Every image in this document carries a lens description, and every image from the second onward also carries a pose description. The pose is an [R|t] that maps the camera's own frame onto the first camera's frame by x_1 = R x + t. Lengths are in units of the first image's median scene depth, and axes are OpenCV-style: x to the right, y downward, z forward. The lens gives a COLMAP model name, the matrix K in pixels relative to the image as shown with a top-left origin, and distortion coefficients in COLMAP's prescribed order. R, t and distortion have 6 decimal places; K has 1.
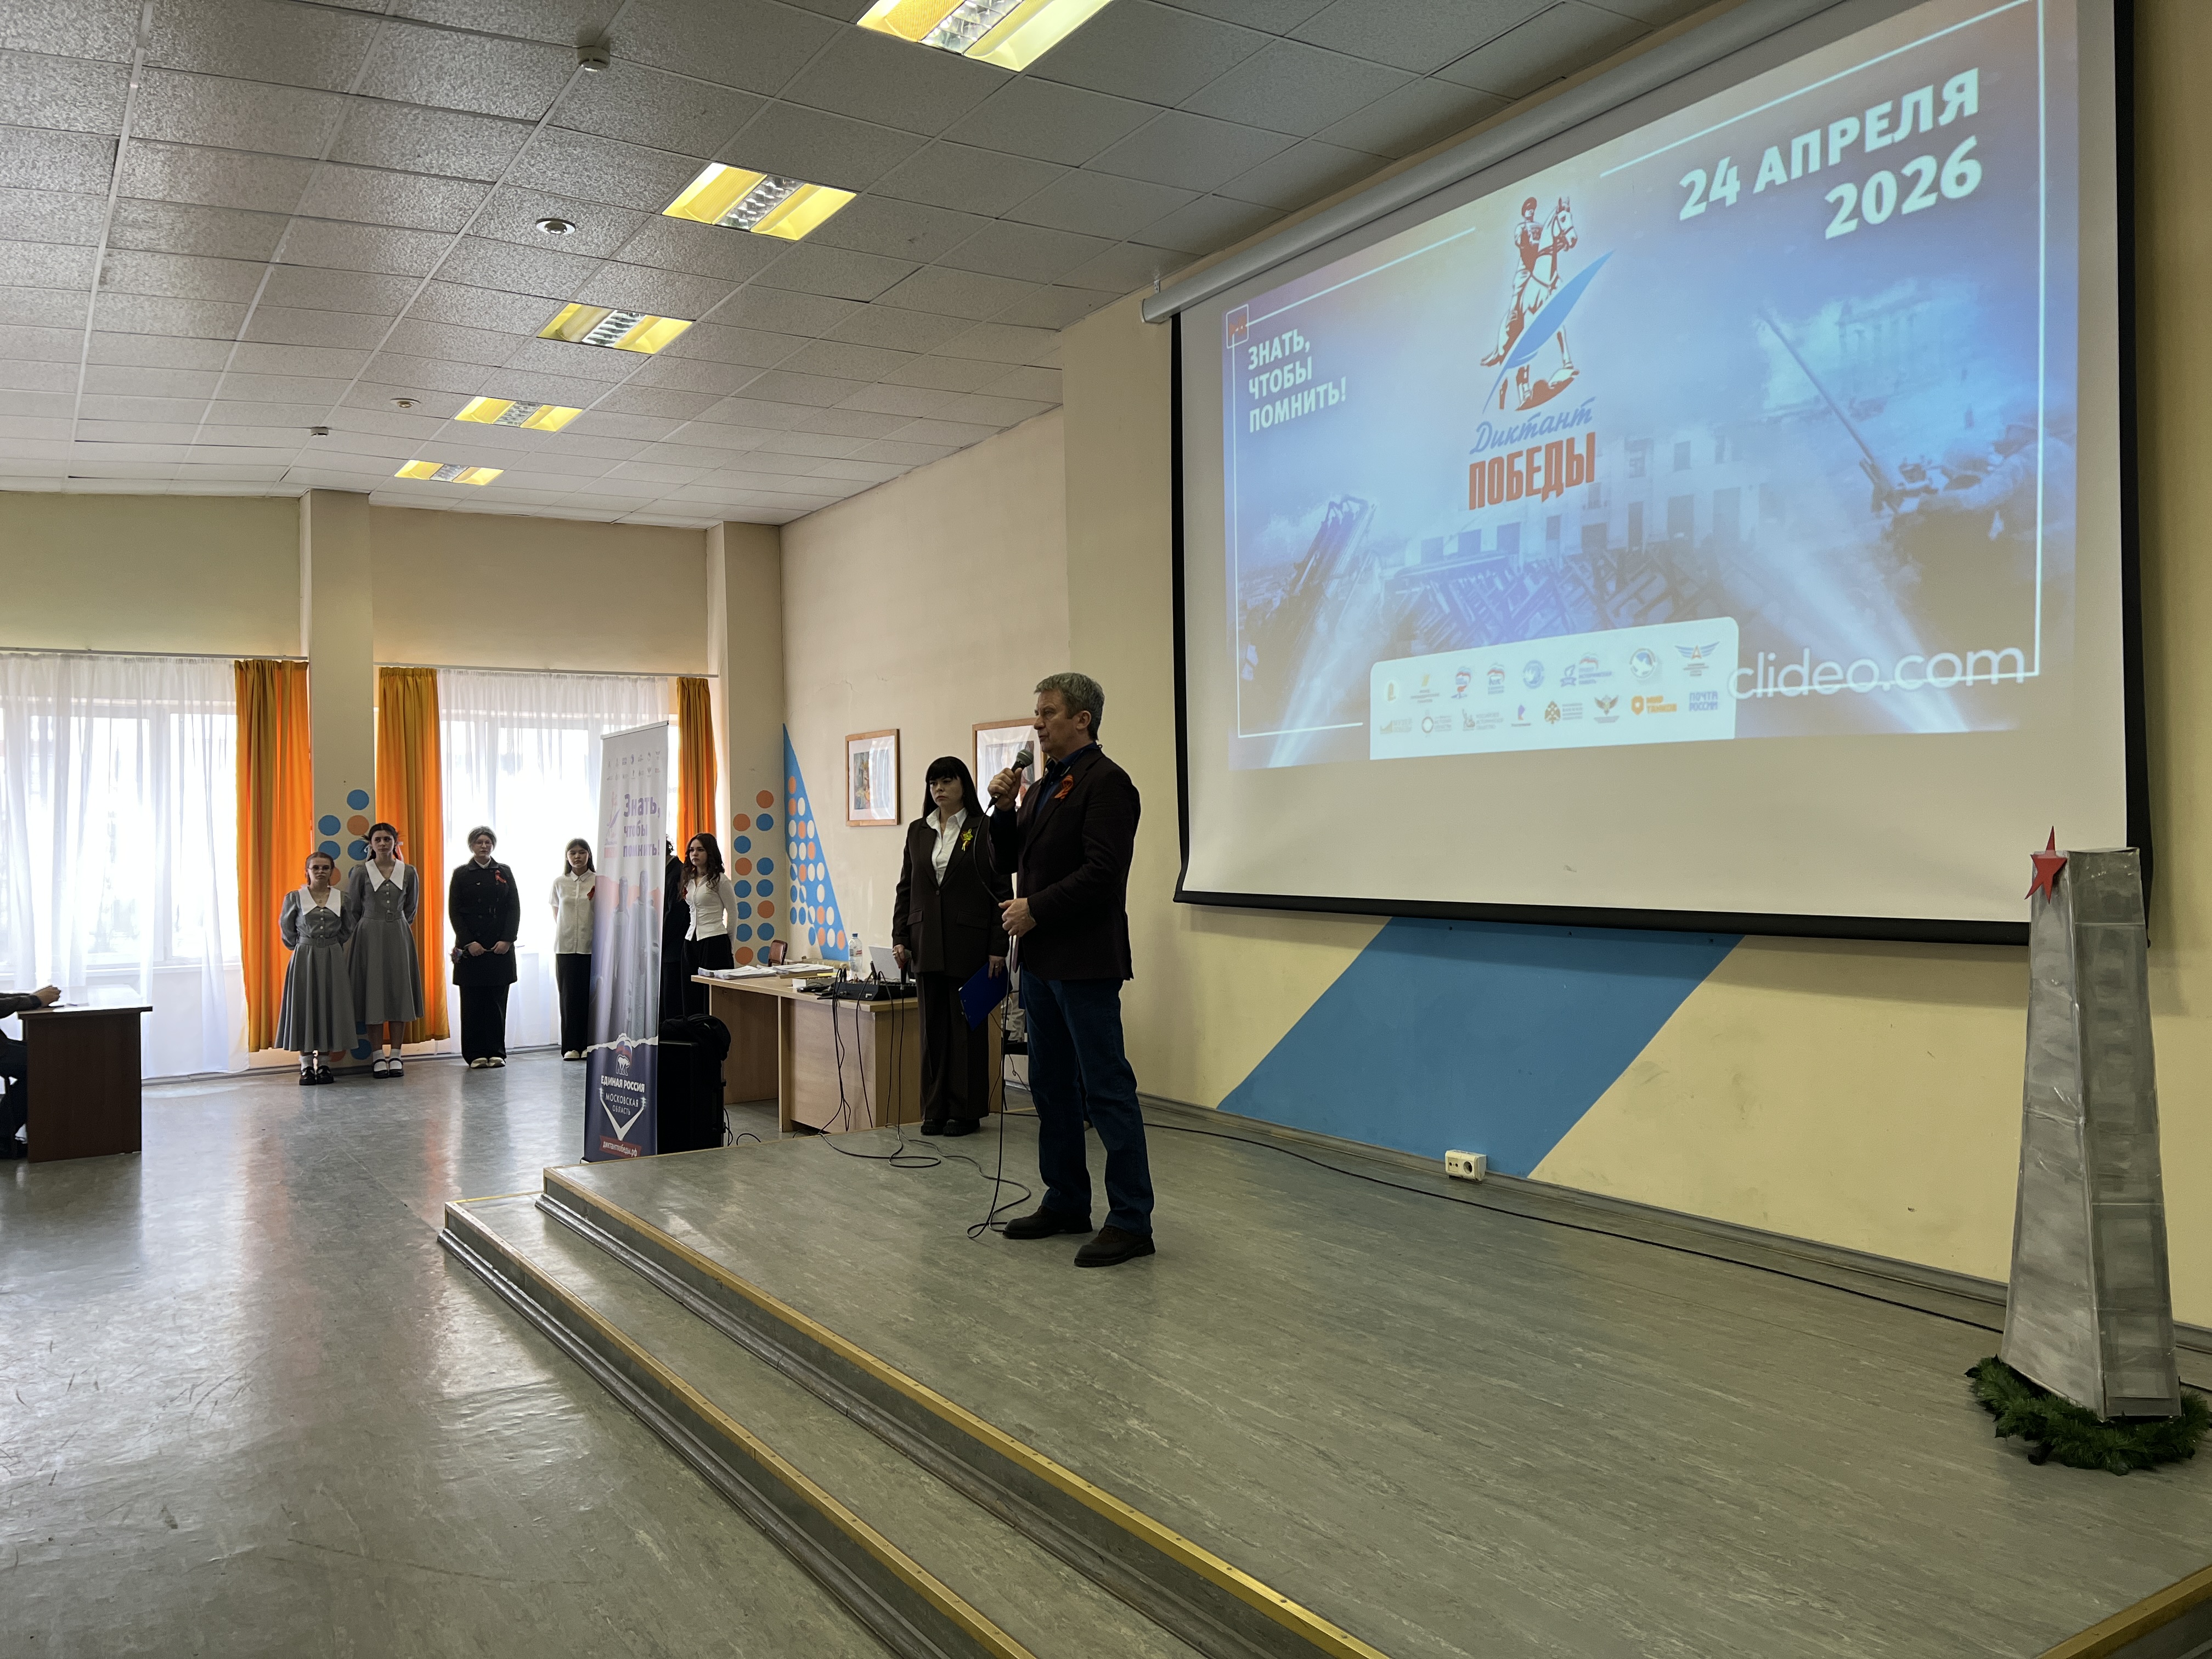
lens RADIAL K [[1661.0, 0, 1106.3], [0, 1661.0, 818.5], [0, 0, 1]] dist [0.063053, -0.068062]
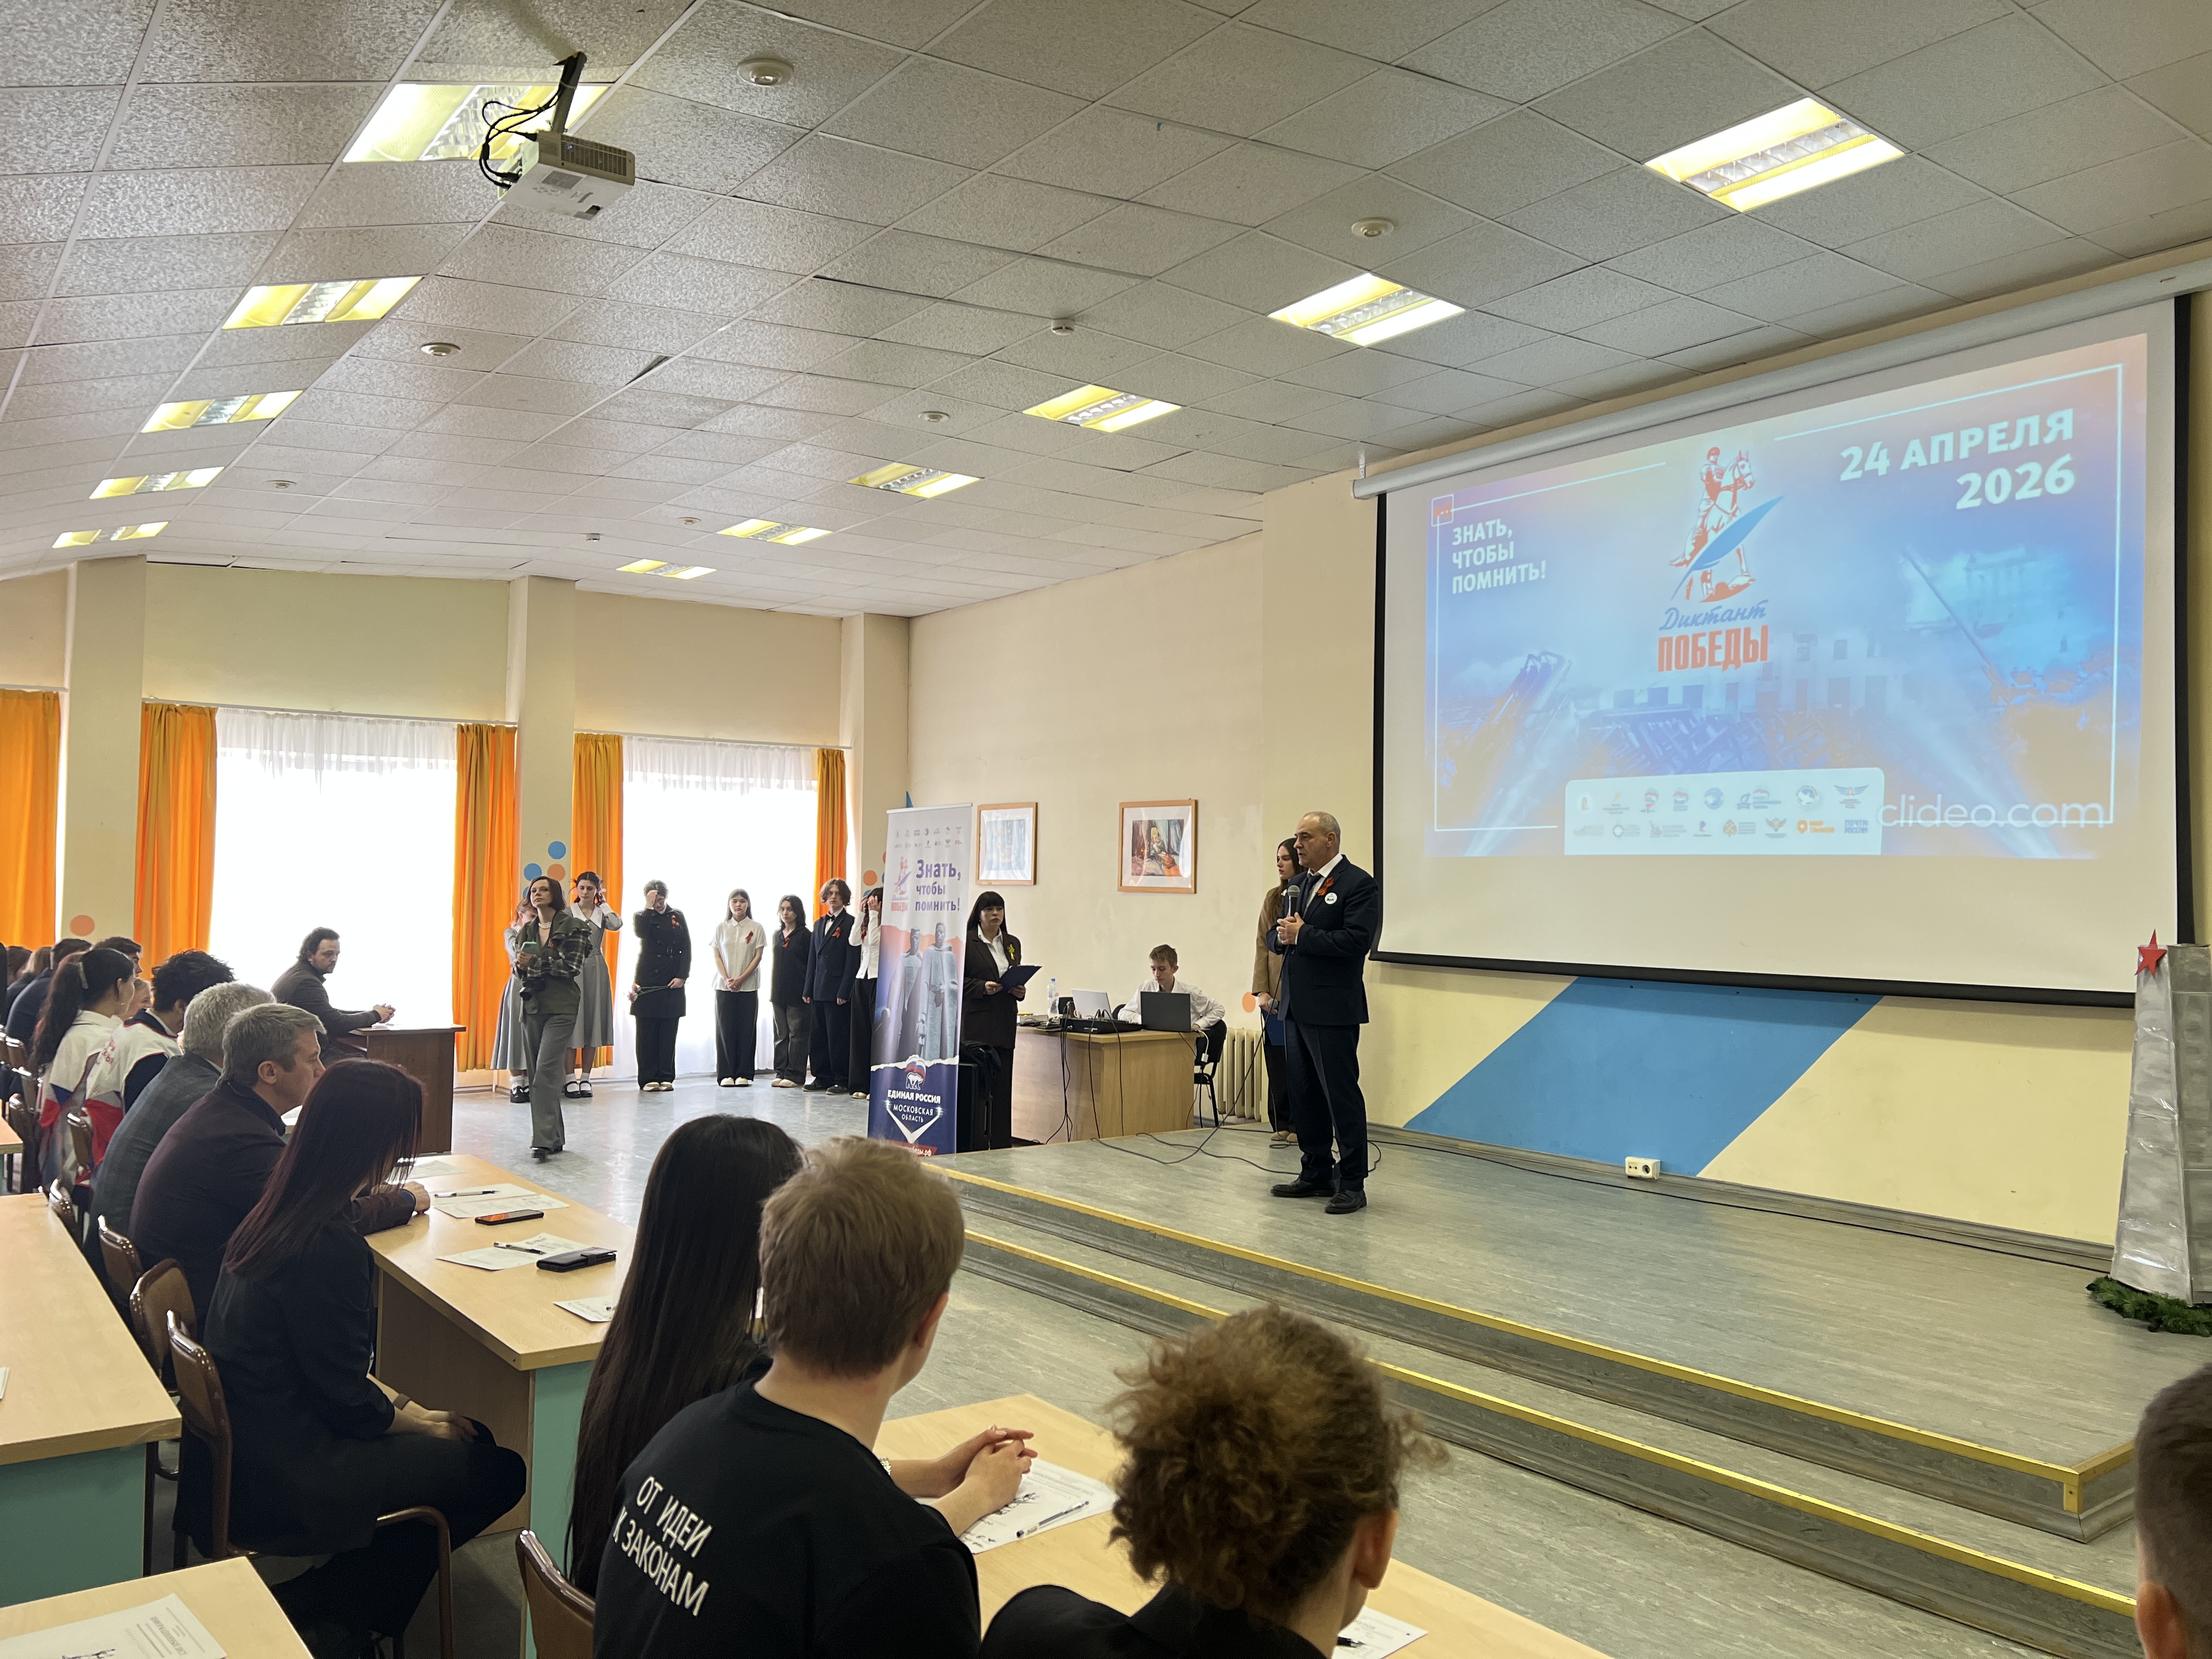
lens RADIAL K [[1661.0, 0, 1103.5], [0, 1661.0, 818.1], [0, 0, 1]] dist [0.063053, -0.068062]
pose [[0.997037, 0.031979, 0.069959, -0.311721], [-0.029629, 0.998970, -0.034376, -0.009325], [-0.070987, 0.032201, 0.996957, -0.293902]]
